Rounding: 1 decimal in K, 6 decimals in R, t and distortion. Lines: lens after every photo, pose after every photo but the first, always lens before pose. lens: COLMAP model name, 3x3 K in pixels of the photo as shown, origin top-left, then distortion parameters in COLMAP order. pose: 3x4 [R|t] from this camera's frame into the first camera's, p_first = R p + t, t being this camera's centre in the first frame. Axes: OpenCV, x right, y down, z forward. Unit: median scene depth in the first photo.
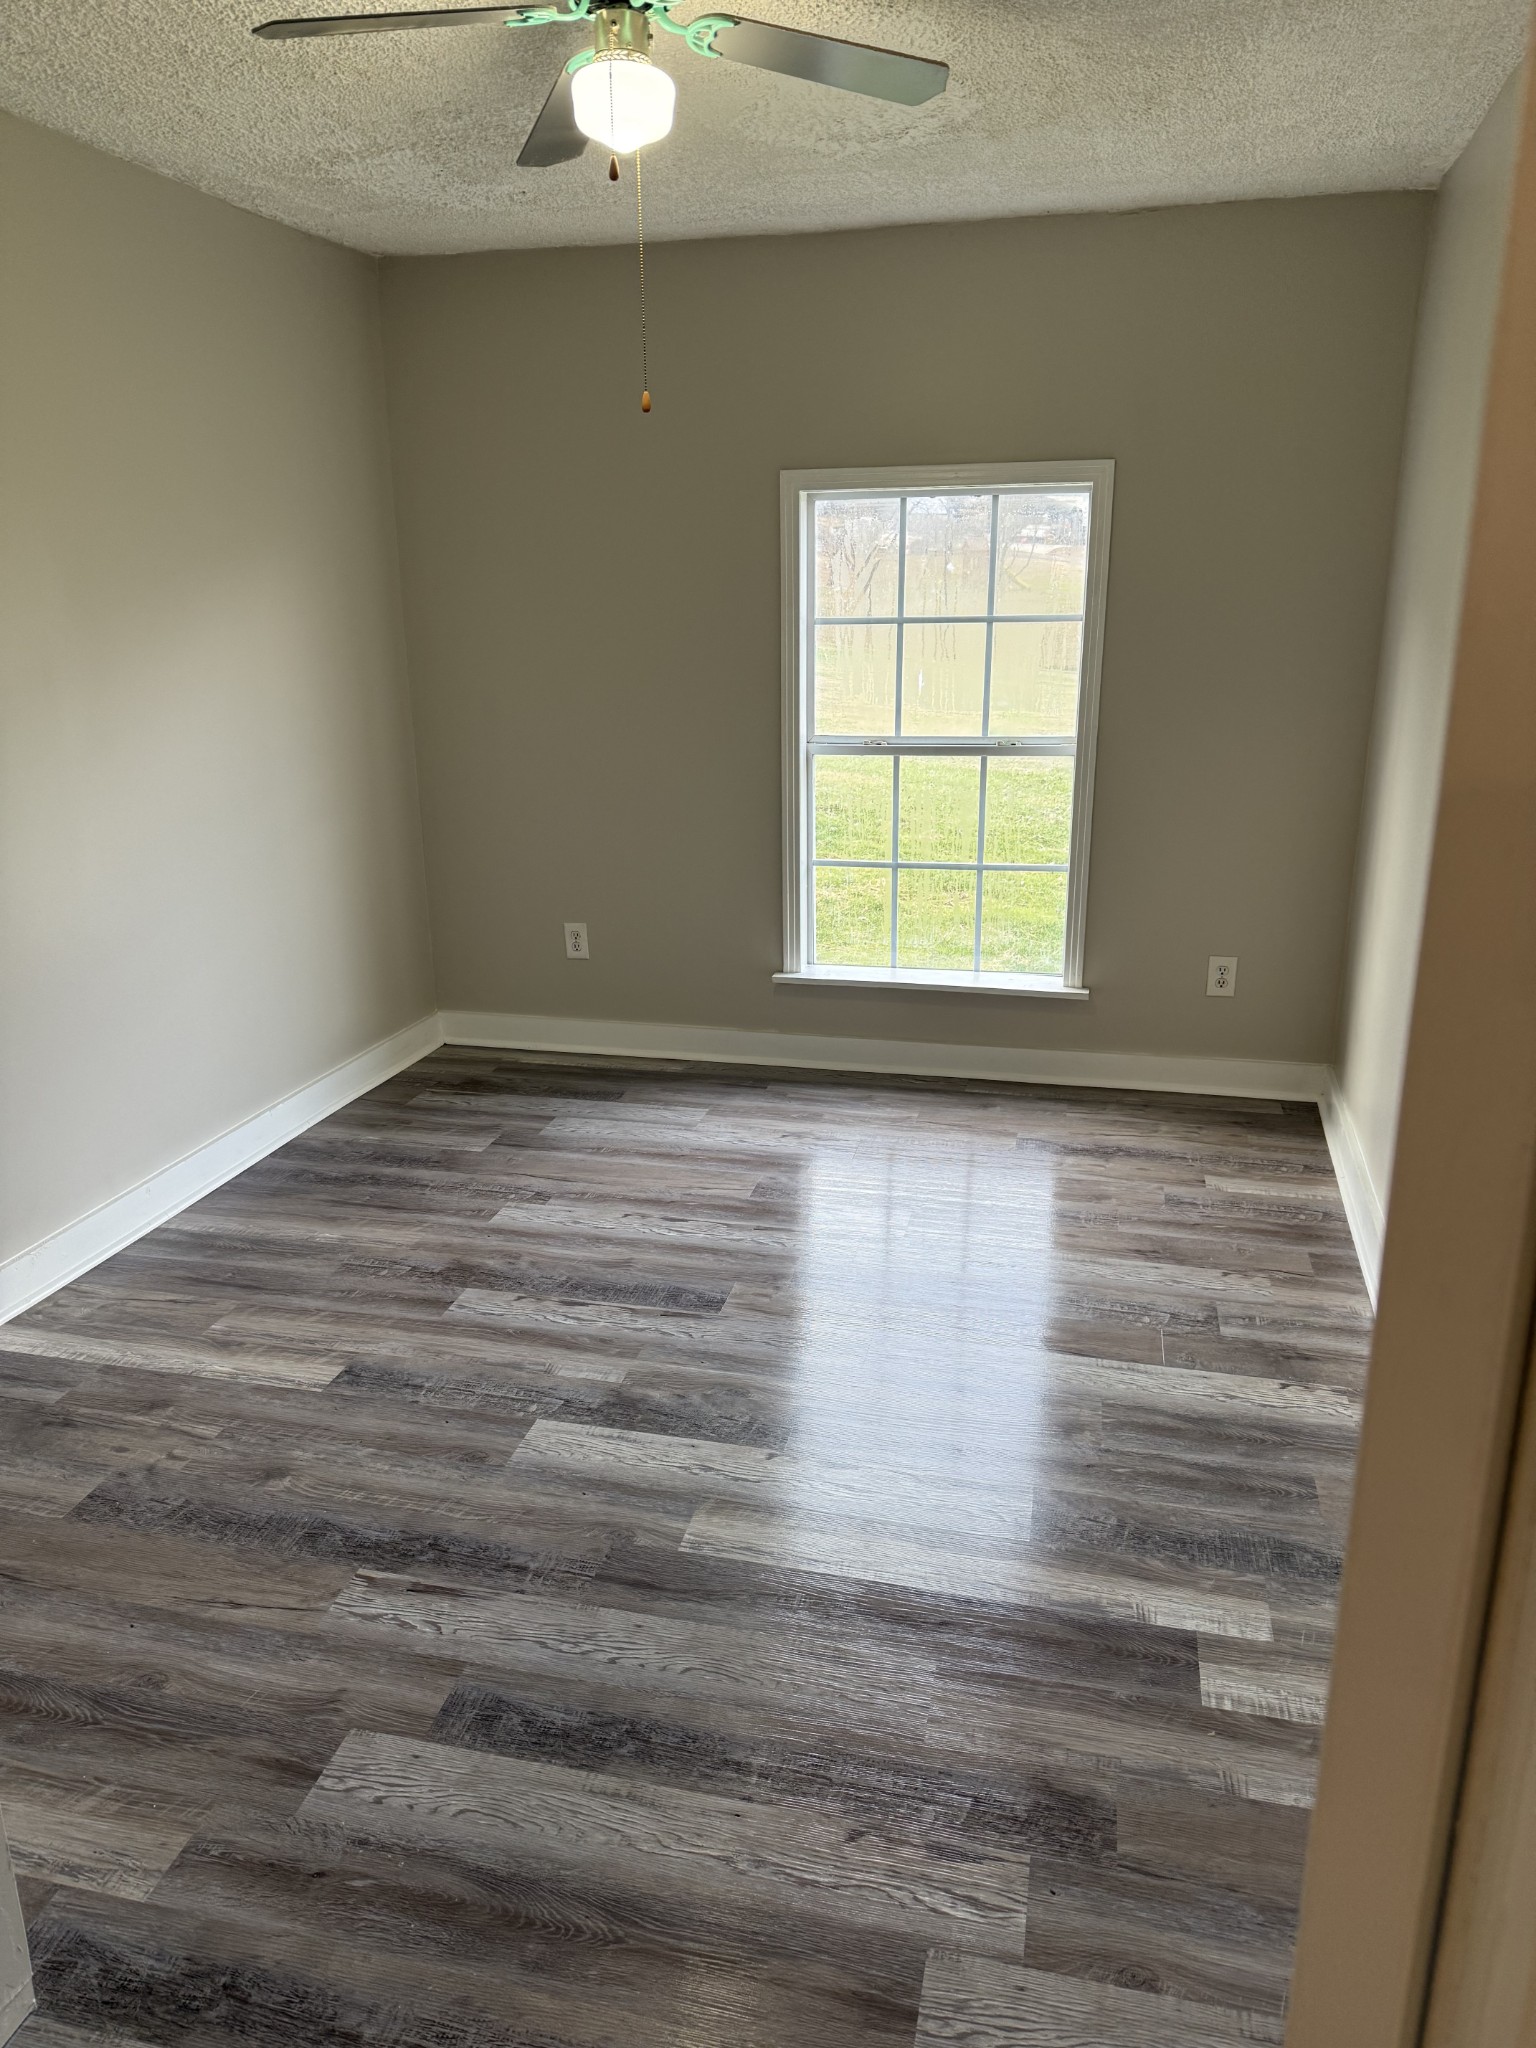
lens RADIAL K [[1464.8, 0, 767.8], [0, 1464.8, 1025.4], [0, 0, 1]] dist [0.023089, -0.024162]
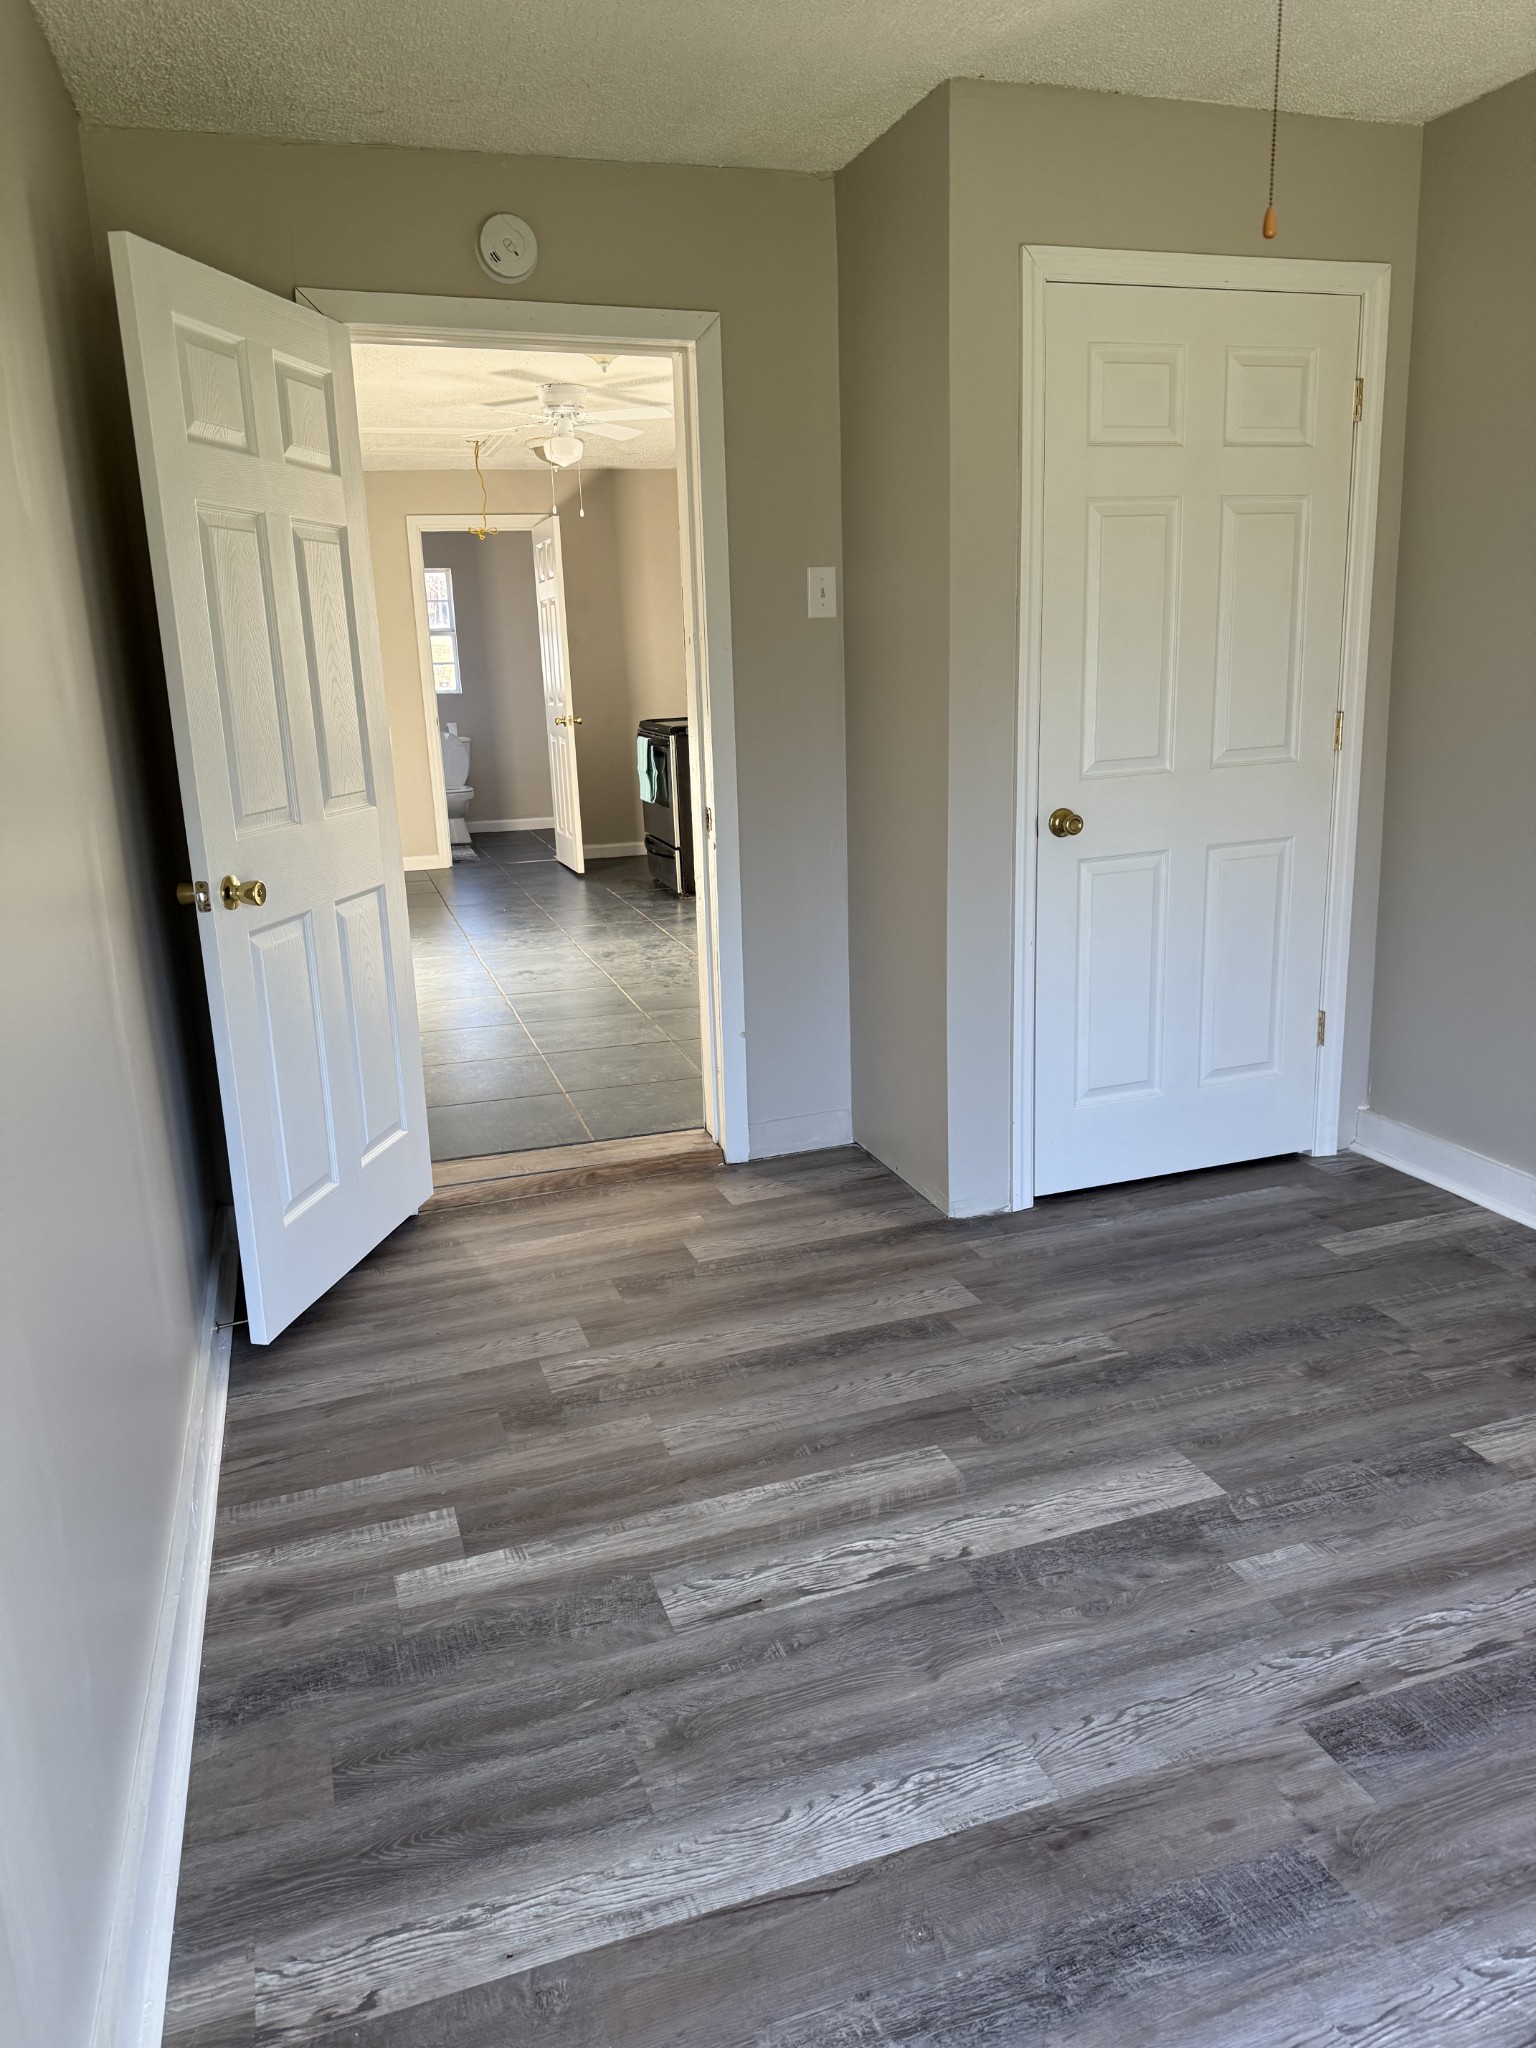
lens RADIAL K [[1464.8, 0, 781.8], [0, 1464.8, 1014.2], [0, 0, 1]] dist [0.023089, -0.024162]
pose [[-0.844798, 0.170857, -0.507074, 0.503405], [-0.110008, 0.871950, 0.477077, -0.399903], [0.523654, 0.458816, -0.717826, 1.504037]]
